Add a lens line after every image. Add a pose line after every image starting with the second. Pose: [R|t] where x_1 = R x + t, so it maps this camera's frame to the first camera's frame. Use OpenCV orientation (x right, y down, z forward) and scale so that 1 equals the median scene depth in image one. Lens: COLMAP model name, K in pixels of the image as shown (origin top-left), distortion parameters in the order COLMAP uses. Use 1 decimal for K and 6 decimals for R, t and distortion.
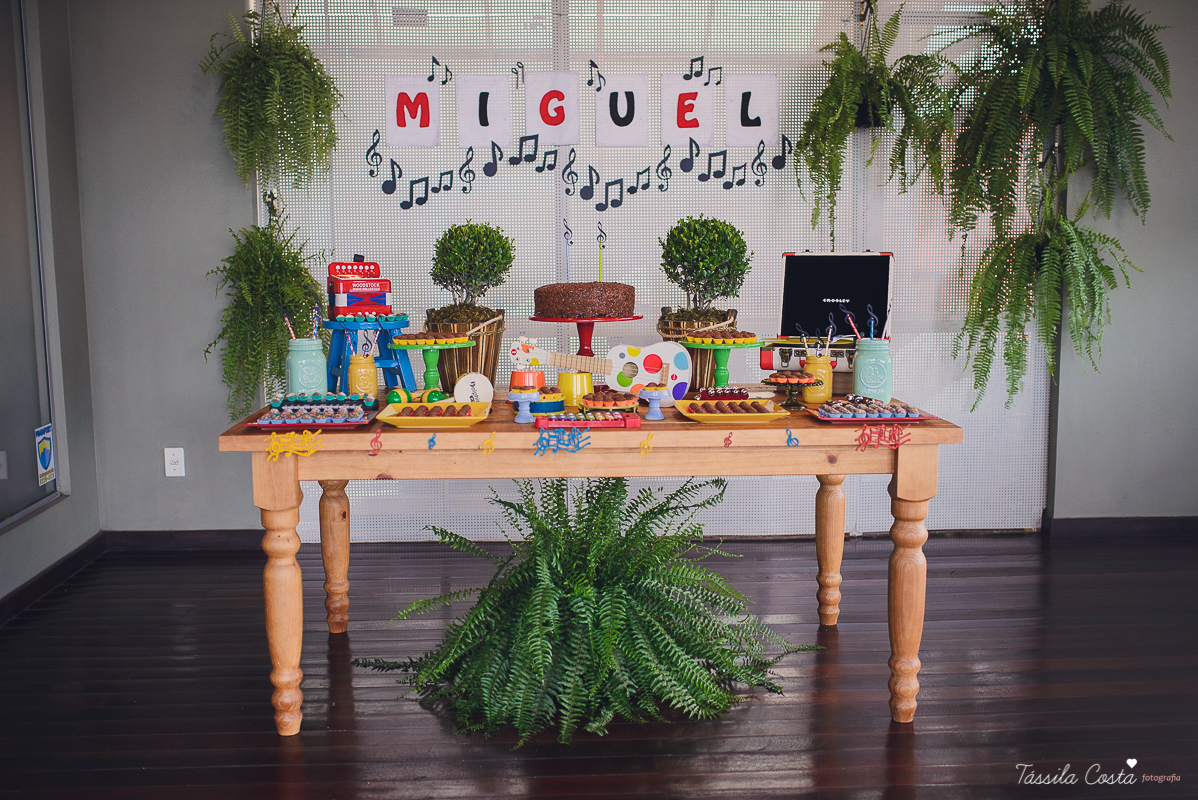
lens RADIAL K [[1186.9, 0, 599.0], [0, 1186.9, 400.0], [0, 0, 1]] dist [-0.073353, 0.110621]
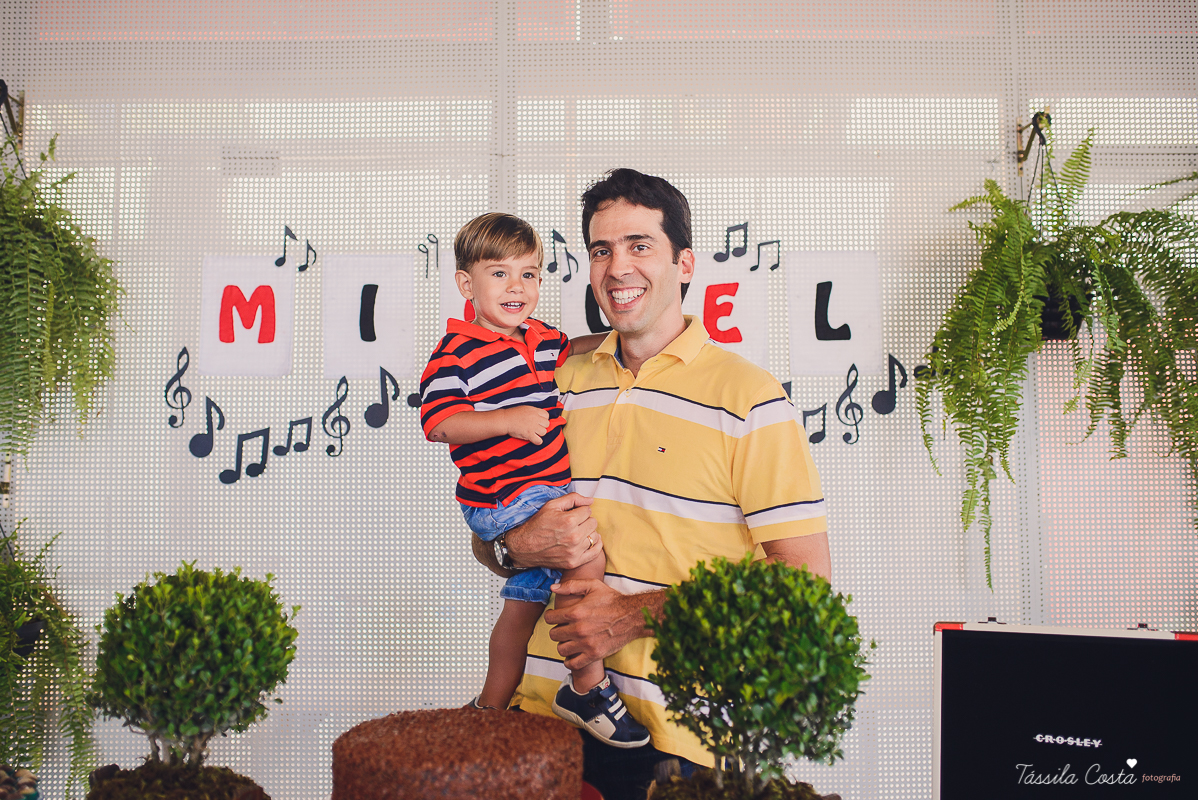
lens RADIAL K [[1192.2, 0, 577.5], [0, 1192.2, 387.2], [0, 0, 1]] dist [-0.070848, 0.101182]
pose [[0.998311, -0.000489, -0.058086, 0.038957], [-0.010325, 0.982548, -0.185722, -0.102676], [0.057163, 0.186008, 0.980884, 0.439050]]
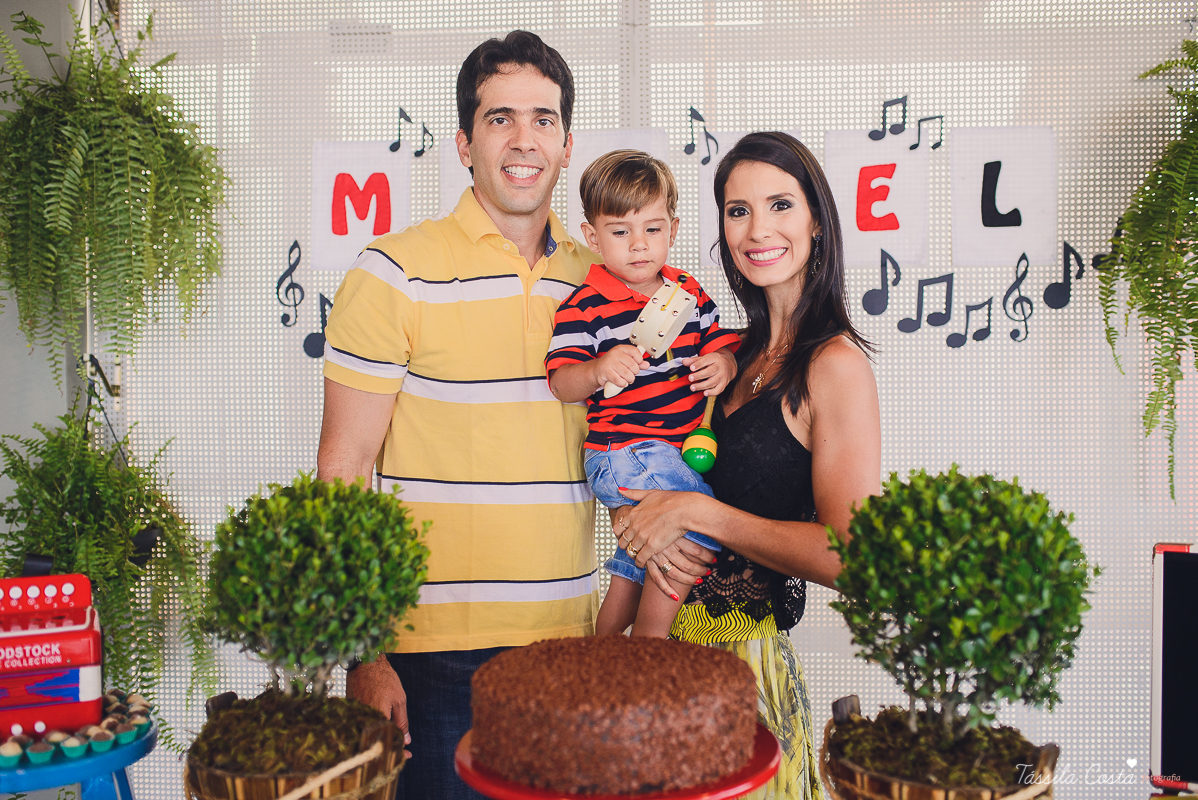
lens RADIAL K [[1186.9, 0, 599.0], [0, 1186.9, 400.0], [0, 0, 1]] dist [-0.073353, 0.110621]
pose [[0.991601, 0.005240, -0.129226, 0.021412], [-0.017596, 0.995354, -0.094662, -0.106060], [0.128129, 0.096141, 0.987086, 0.483768]]
